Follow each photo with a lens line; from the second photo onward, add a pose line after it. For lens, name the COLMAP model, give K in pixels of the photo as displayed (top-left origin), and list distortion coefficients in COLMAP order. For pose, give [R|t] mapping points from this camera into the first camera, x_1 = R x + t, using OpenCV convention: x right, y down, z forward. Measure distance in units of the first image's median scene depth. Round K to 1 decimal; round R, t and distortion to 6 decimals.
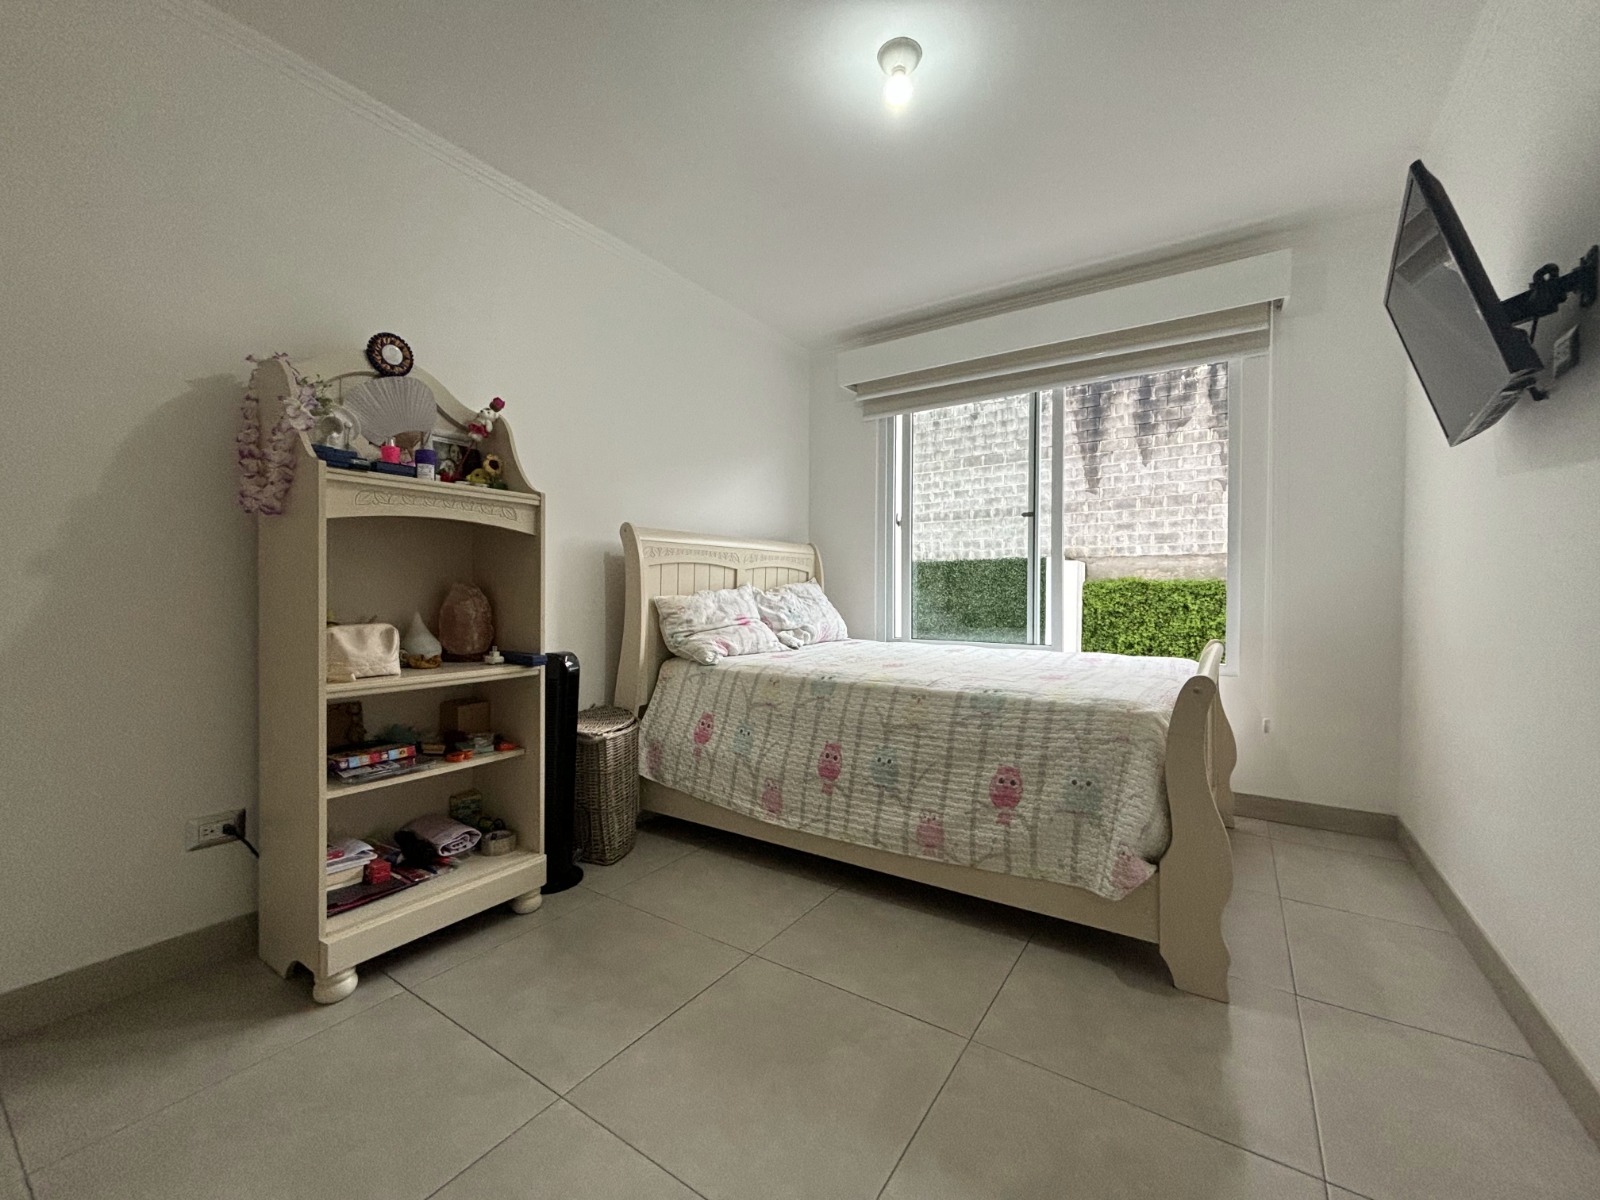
lens RADIAL K [[643.7, 0, 794.8], [0, 643.7, 597.5], [0, 0, 1]] dist [0.009126, -0.000251]
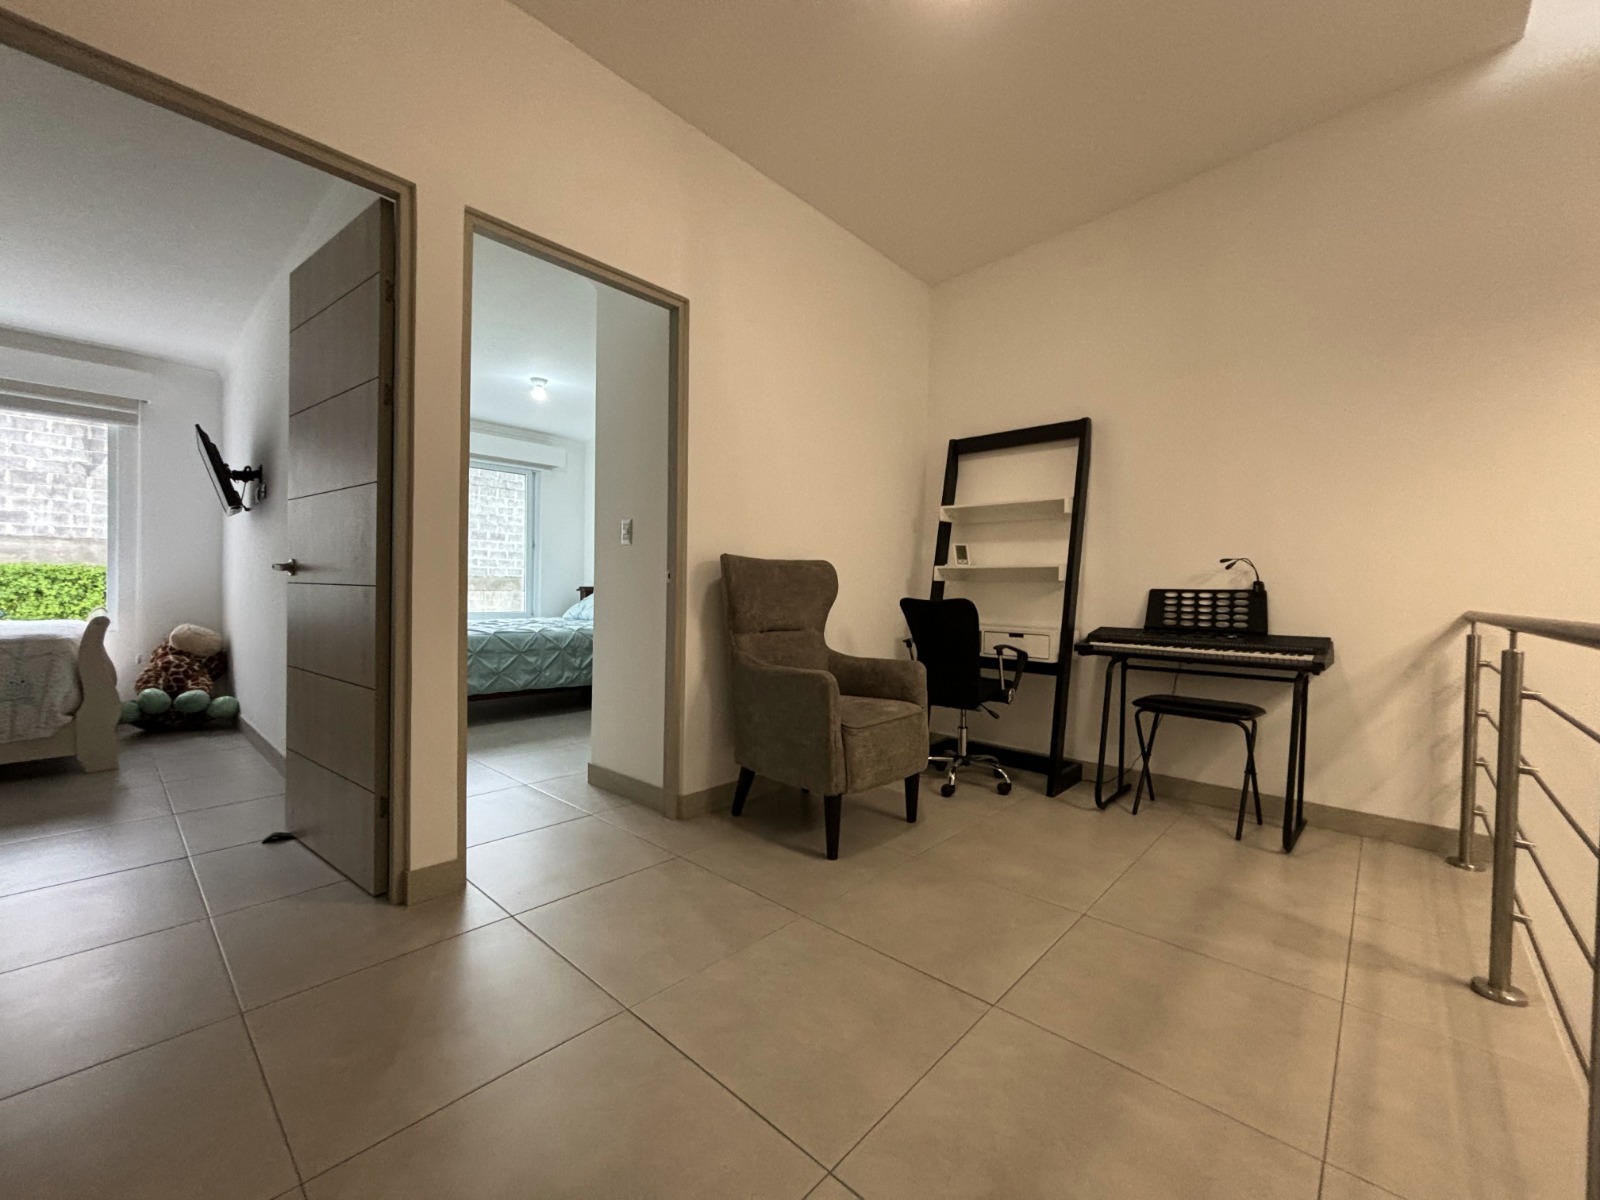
lens RADIAL K [[643.7, 0, 794.8], [0, 643.7, 597.5], [0, 0, 1]] dist [0.009126, -0.000251]
pose [[0.149282, -0.010521, 0.988739, -0.170179], [-0.009159, 0.999886, 0.012023, 0.000966], [-0.988752, -0.010850, 0.149169, -0.233584]]
